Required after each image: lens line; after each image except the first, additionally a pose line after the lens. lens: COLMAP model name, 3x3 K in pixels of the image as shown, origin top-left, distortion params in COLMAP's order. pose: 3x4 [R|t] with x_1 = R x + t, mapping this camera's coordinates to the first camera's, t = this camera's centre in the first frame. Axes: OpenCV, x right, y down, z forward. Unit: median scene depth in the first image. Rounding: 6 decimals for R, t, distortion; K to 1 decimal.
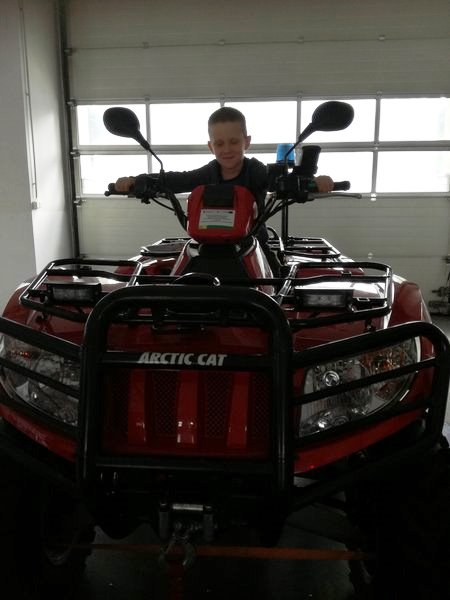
lens RADIAL K [[491.4, 0, 225.0], [0, 491.4, 300.0], [0, 0, 1]] dist [0.074032, -0.151543]
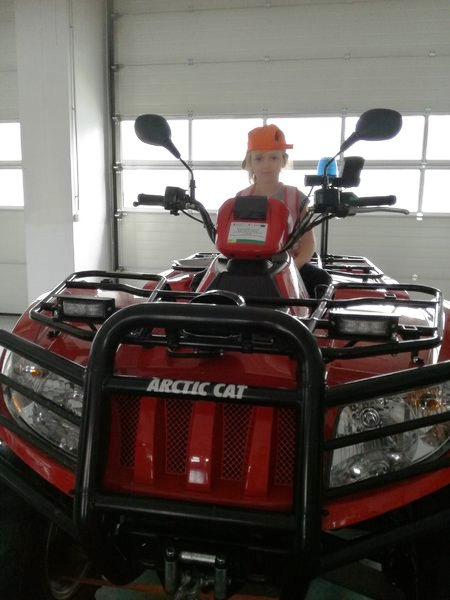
lens RADIAL K [[491.4, 0, 225.0], [0, 491.4, 300.0], [0, 0, 1]] dist [0.074032, -0.151543]
pose [[0.996415, 0.034089, -0.077430, 0.015741], [-0.036598, 0.998842, -0.031224, -0.007039], [0.076276, 0.033946, 0.996509, 0.074112]]
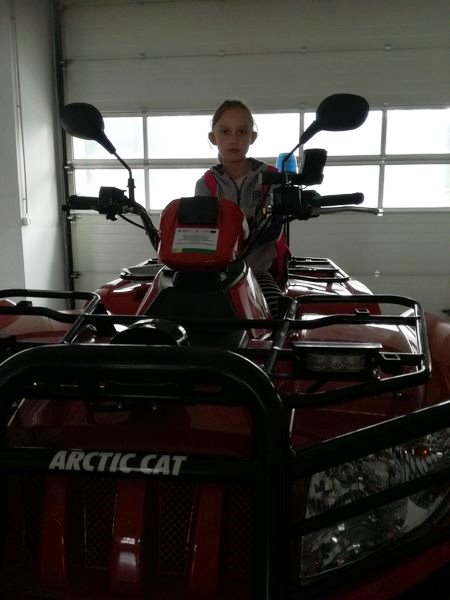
lens RADIAL K [[491.4, 0, 225.0], [0, 491.4, 300.0], [0, 0, 1]] dist [0.074032, -0.151543]
pose [[0.999967, 0.001148, -0.008104, 0.035061], [-0.001392, 0.999545, -0.030120, -0.043400], [0.008065, 0.030131, 0.999513, 0.208437]]
